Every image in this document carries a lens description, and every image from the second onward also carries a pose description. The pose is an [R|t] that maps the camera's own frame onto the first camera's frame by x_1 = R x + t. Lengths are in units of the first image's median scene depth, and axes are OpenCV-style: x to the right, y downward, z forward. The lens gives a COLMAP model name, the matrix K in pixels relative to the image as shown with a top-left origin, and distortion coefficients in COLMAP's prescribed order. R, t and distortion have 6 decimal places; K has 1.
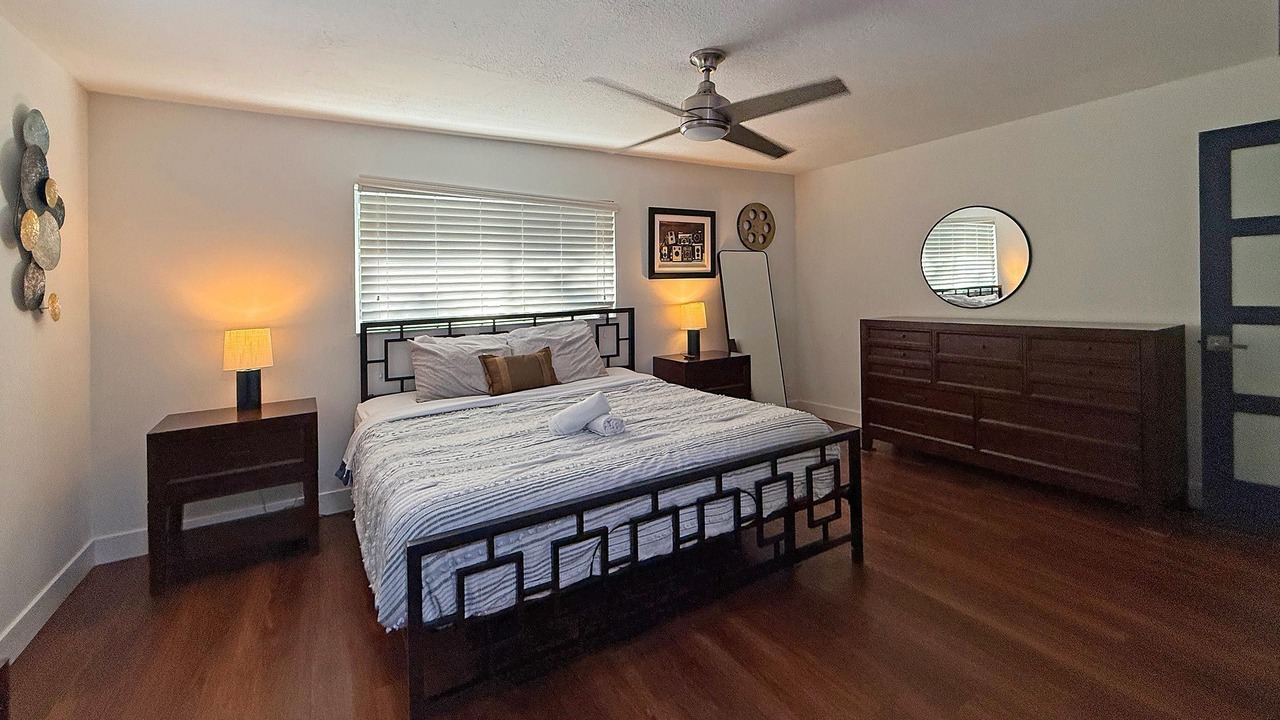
lens RADIAL K [[525.7, 0, 640.0], [0, 525.7, 360.0], [0, 0, 1]] dist [-0.000390, -0.000021]
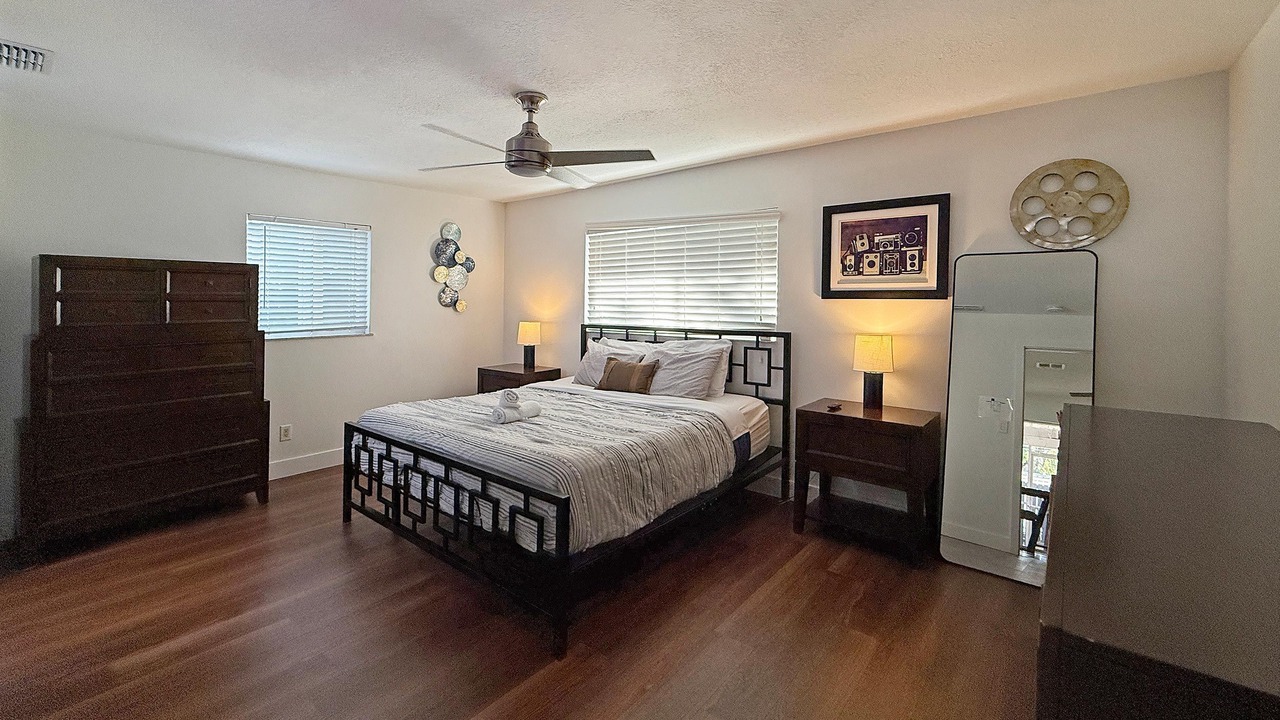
lens RADIAL K [[525.7, 0, 640.0], [0, 525.7, 360.0], [0, 0, 1]] dist [-0.000390, -0.000021]
pose [[0.334639, 0.126867, -0.933767, 0.669165], [-0.154551, 0.984867, 0.078423, -0.083136], [0.929586, 0.118071, 0.349183, 0.485544]]
